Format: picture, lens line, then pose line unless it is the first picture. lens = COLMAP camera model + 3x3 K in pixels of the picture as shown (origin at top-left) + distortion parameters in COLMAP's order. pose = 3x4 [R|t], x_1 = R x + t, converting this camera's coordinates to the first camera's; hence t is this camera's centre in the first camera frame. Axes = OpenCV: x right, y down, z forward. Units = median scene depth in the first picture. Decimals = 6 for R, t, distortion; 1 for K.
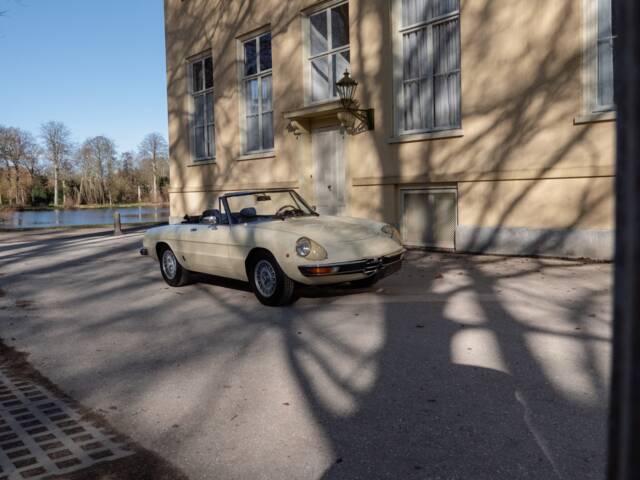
lens RADIAL K [[604.3, 0, 319.1], [0, 604.3, 233.2], [0, 0, 1]] dist [-0.034100, -0.007035]
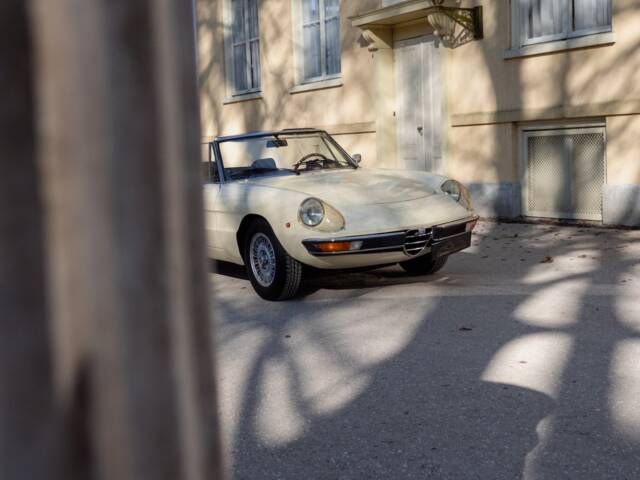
lens RADIAL K [[917.8, 0, 320.0], [0, 917.8, 240.0], [0, 0, 1]] dist [-0.034171, -0.012447]
pose [[0.988681, -0.001098, -0.150029, 0.073205], [0.006550, 0.999336, 0.035848, 0.009131], [0.149890, -0.036425, 0.988032, -0.005558]]
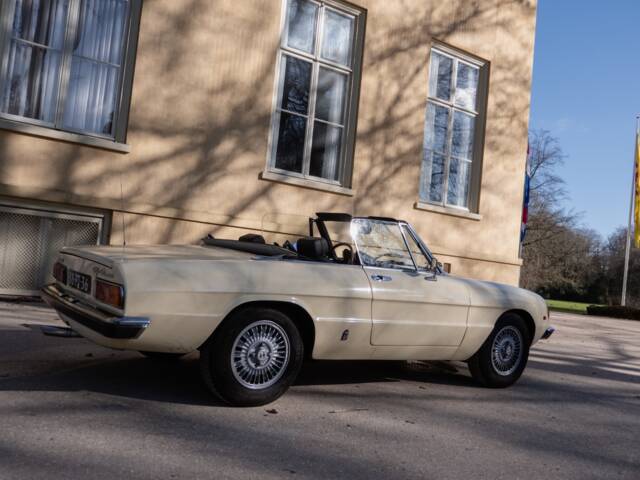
lens RADIAL K [[604.3, 0, 319.1], [0, 604.3, 233.2], [0, 0, 1]] dist [-0.034100, -0.007035]
pose [[0.075677, 0.093024, 0.992784, -0.483070], [-0.032551, 0.995339, -0.090782, 0.003286], [-0.996601, -0.025446, 0.078352, 0.665658]]
